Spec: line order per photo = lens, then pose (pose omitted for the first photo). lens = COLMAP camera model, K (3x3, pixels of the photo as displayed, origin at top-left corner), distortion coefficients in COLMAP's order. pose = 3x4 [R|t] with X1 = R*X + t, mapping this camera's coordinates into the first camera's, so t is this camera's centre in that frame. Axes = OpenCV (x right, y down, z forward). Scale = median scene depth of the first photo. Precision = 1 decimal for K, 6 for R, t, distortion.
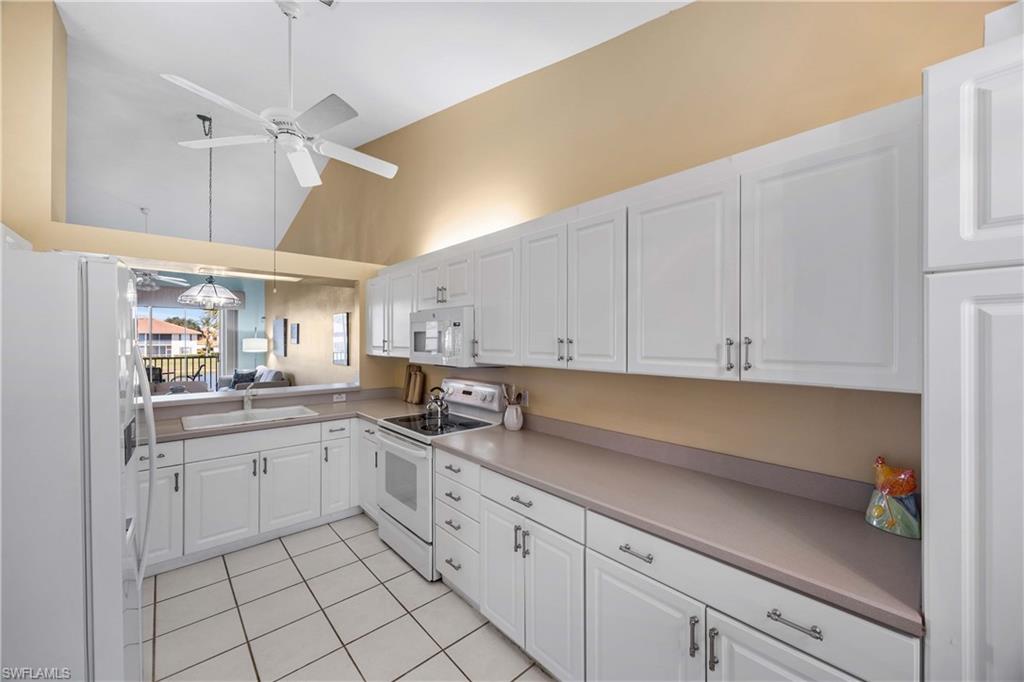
lens RADIAL K [[391.2, 0, 512.0], [0, 391.2, 341.0], [0, 0, 1]] dist [-0.003965, -0.000006]
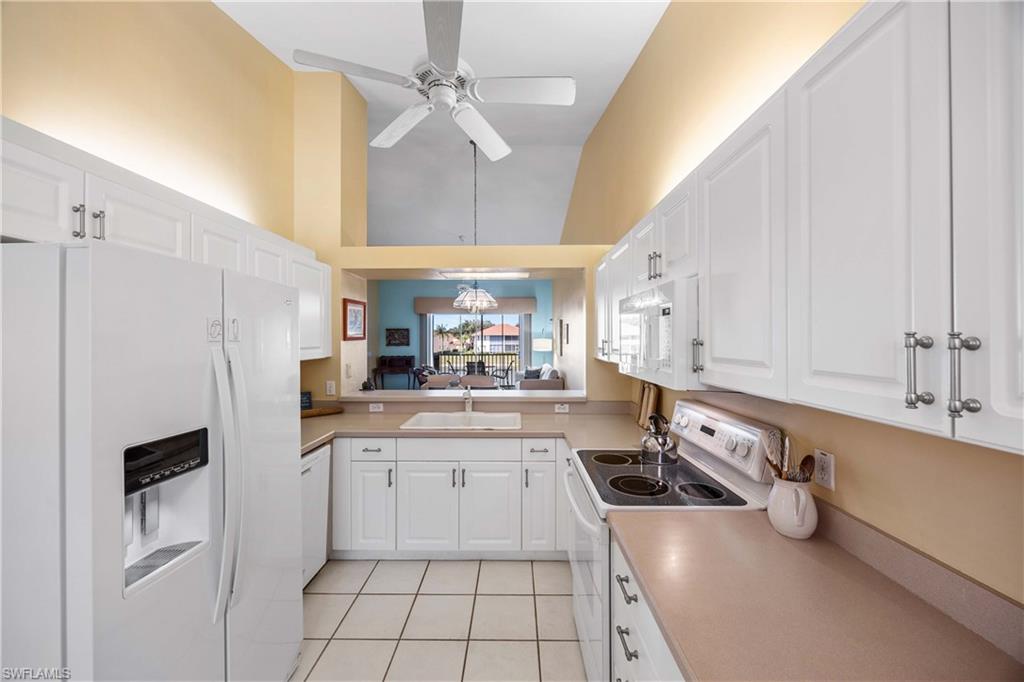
lens RADIAL K [[388.8, 0, 515.0], [0, 388.8, 339.0], [0, 0, 1]] dist [-0.000793, 0.000022]
pose [[0.738031, -0.002682, -0.674762, 0.063556], [-0.001016, 0.999987, -0.005086, -0.000385], [0.674766, 0.004439, 0.738018, 0.376966]]
